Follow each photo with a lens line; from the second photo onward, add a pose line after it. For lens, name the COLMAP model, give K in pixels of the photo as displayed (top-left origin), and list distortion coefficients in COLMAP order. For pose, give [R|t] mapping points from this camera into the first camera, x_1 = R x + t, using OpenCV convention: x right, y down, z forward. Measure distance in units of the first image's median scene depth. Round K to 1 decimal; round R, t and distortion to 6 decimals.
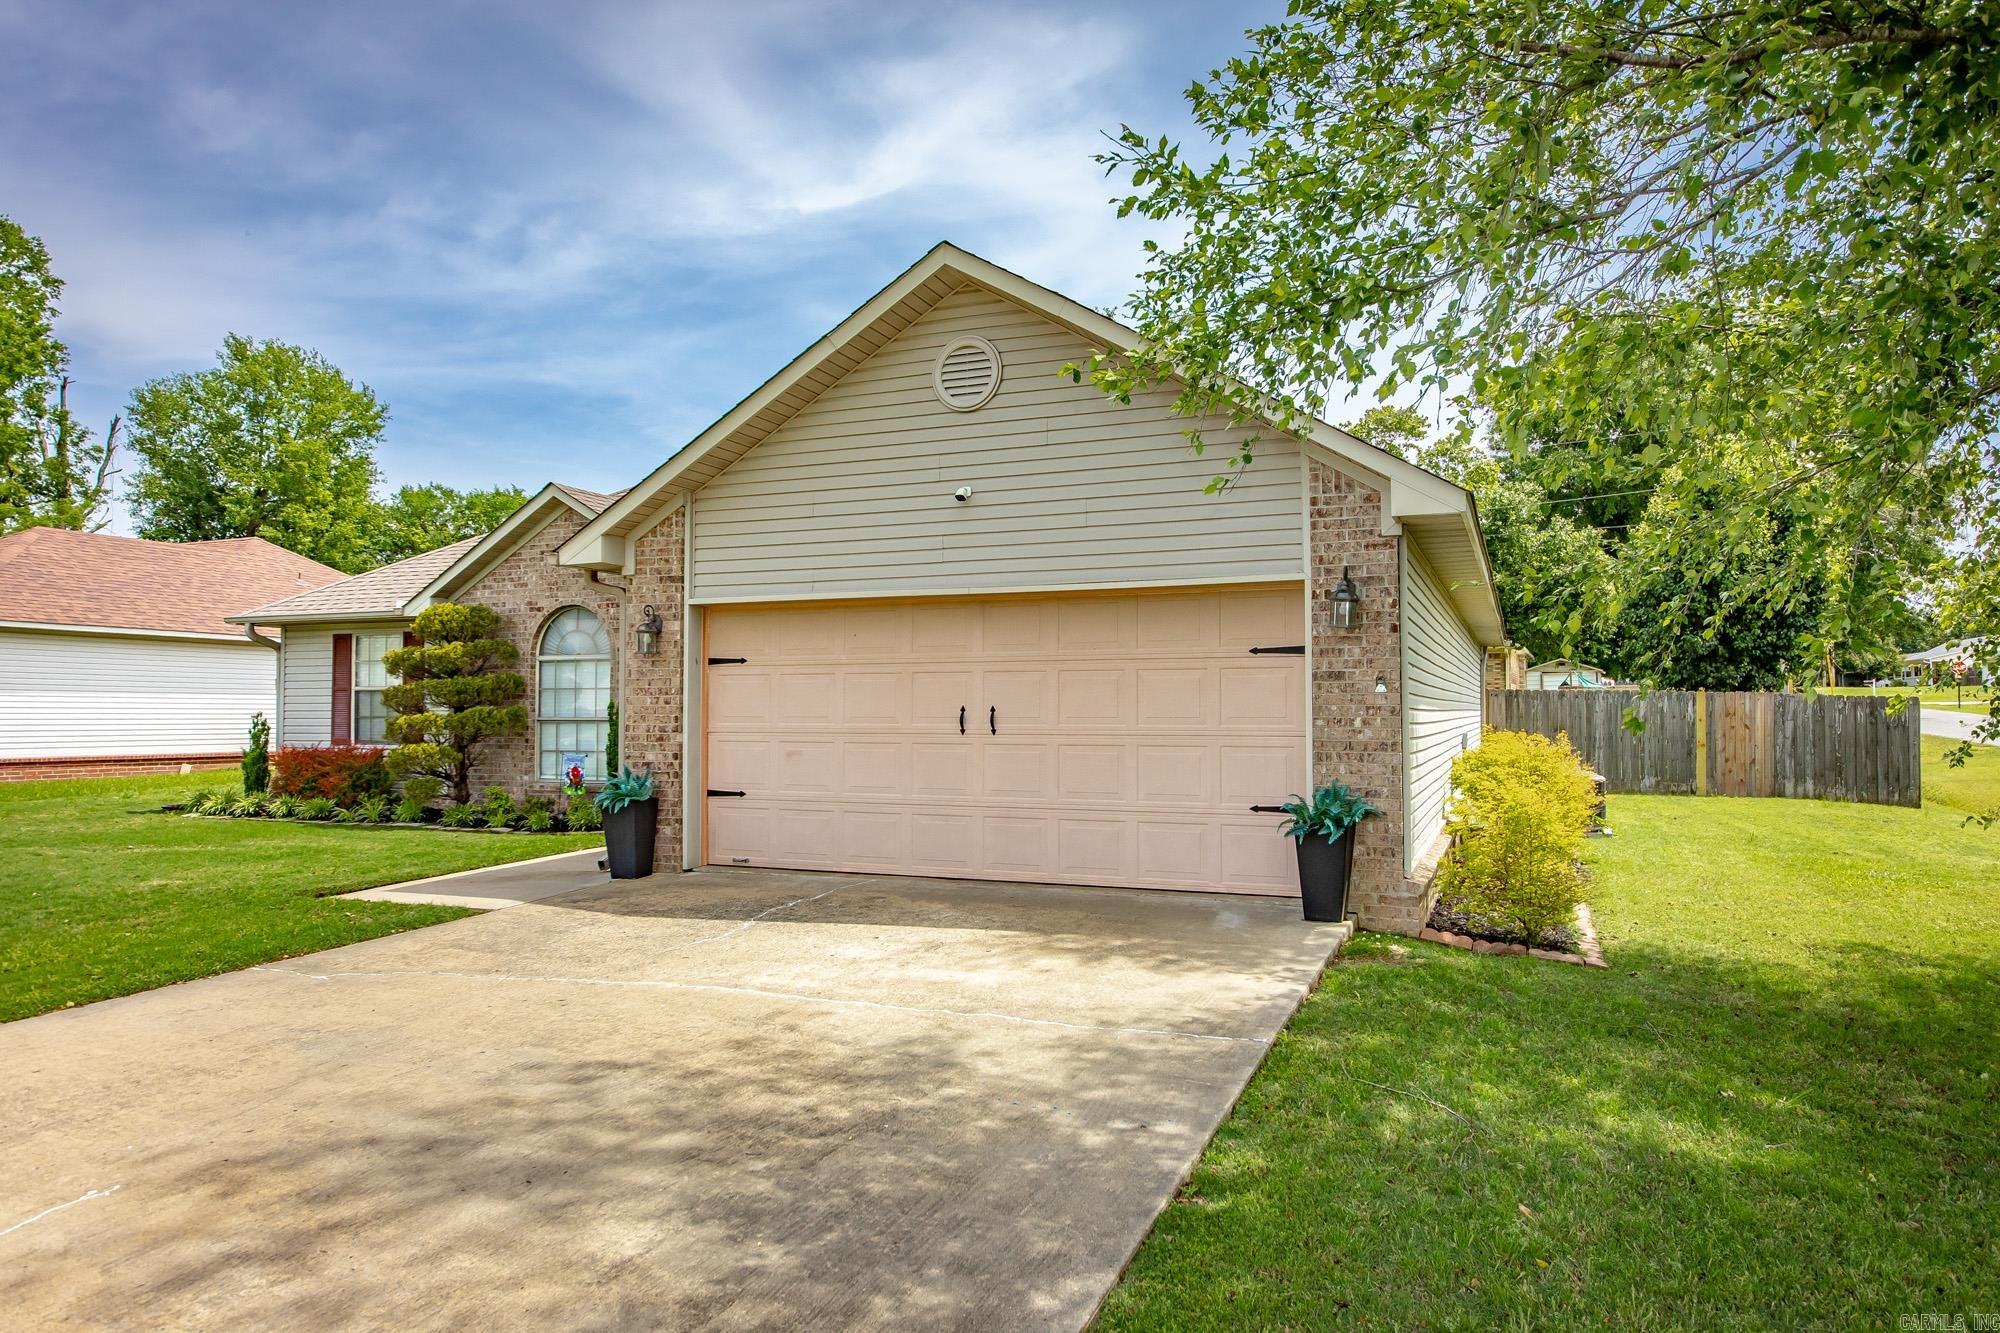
lens RADIAL K [[1236.0, 0, 1010.3], [0, 1236.0, 668.3], [0, 0, 1]] dist [-0.002340, -0.000072]
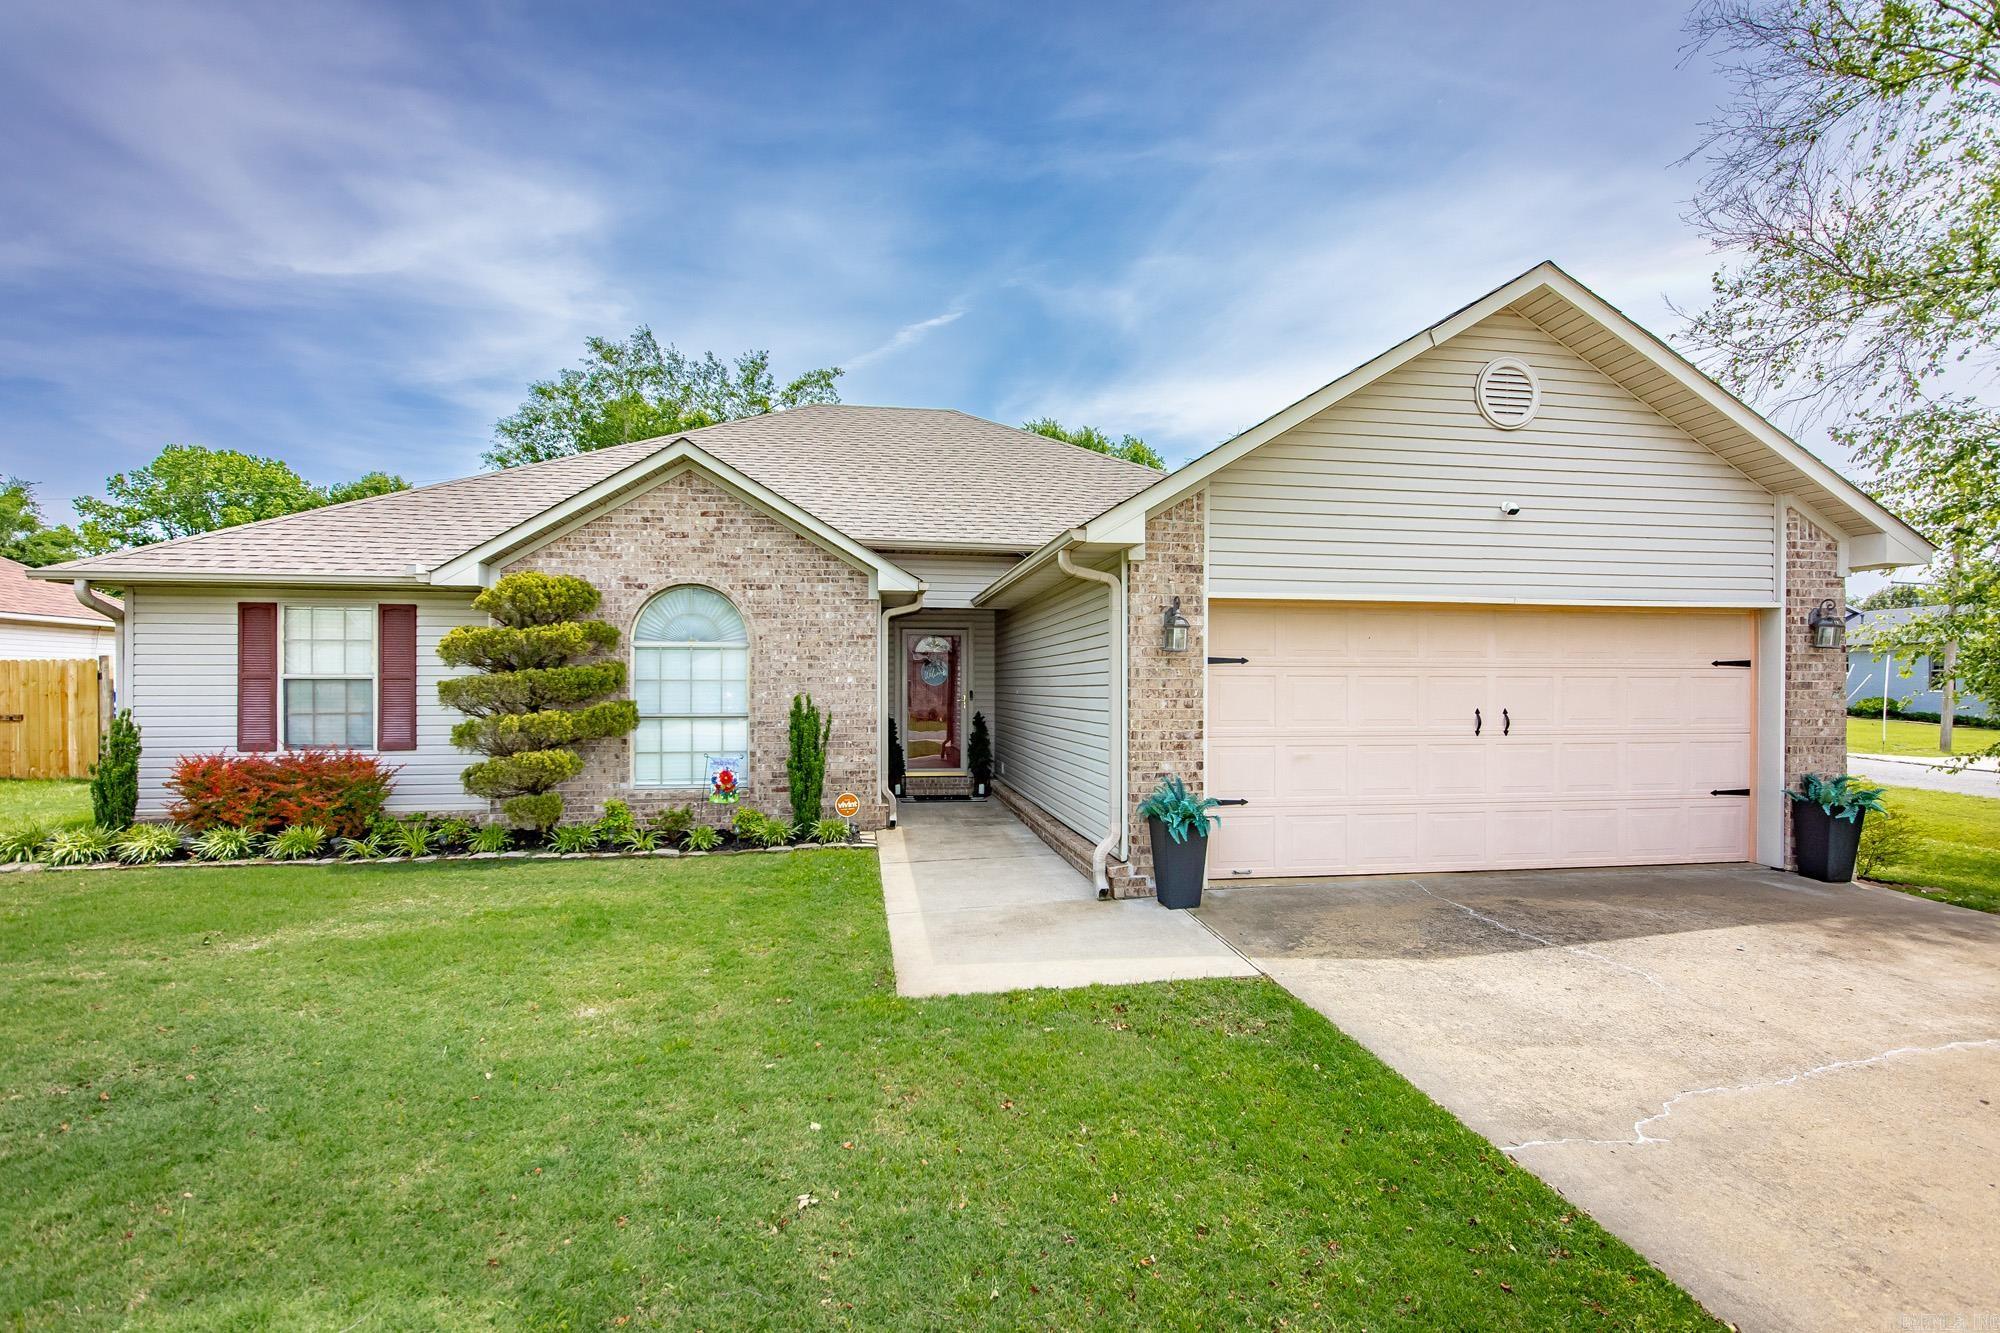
lens RADIAL K [[913.4, 0, 1007.3], [0, 913.4, 687.3], [0, 0, 1]] dist [-0.004033, -0.000487]
pose [[0.857961, 0.001958, 0.513711, -0.733763], [-0.019567, 0.999392, 0.028871, -0.002400], [-0.513342, -0.034822, 0.857477, 0.500771]]
